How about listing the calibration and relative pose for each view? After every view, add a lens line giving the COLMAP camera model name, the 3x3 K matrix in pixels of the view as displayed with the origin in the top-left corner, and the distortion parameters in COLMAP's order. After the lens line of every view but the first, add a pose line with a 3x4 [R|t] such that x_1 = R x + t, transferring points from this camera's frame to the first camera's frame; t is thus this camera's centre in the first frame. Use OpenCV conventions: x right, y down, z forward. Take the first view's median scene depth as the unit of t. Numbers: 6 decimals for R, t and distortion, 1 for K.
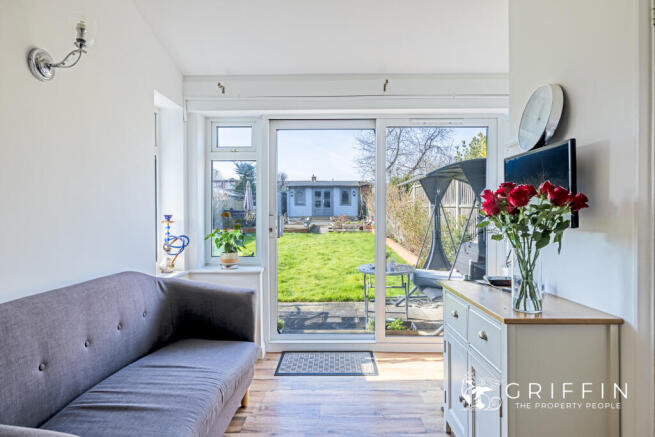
lens RADIAL K [[390.4, 0, 327.5], [0, 390.4, 218.5], [0, 0, 1]] dist [-0.001620, -0.000239]
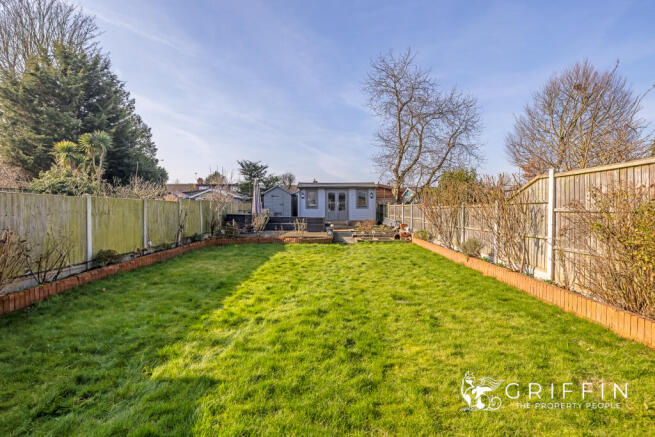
lens RADIAL K [[351.3, 0, 327.5], [0, 351.3, 218.5], [0, 0, 1]] dist [-0.001516, -0.000075]
pose [[0.999892, 0.002074, 0.014531, -0.318526], [-0.002022, 0.999991, -0.003614, -0.049523], [-0.014538, 0.003584, 0.999888, 1.279357]]
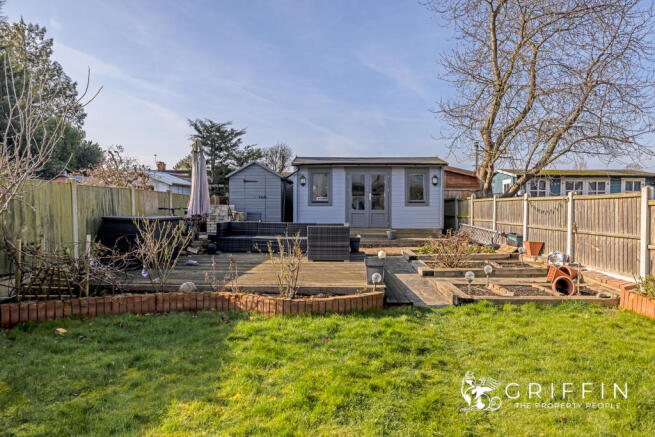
lens RADIAL K [[433.0, 0, 327.5], [0, 433.0, 218.5], [0, 0, 1]] dist [0.001854, 0.000463]
pose [[0.999919, 0.008414, -0.009564, -0.391490], [-0.008455, 0.999955, -0.004228, -0.105340], [0.009528, 0.004309, 0.999945, 3.301156]]
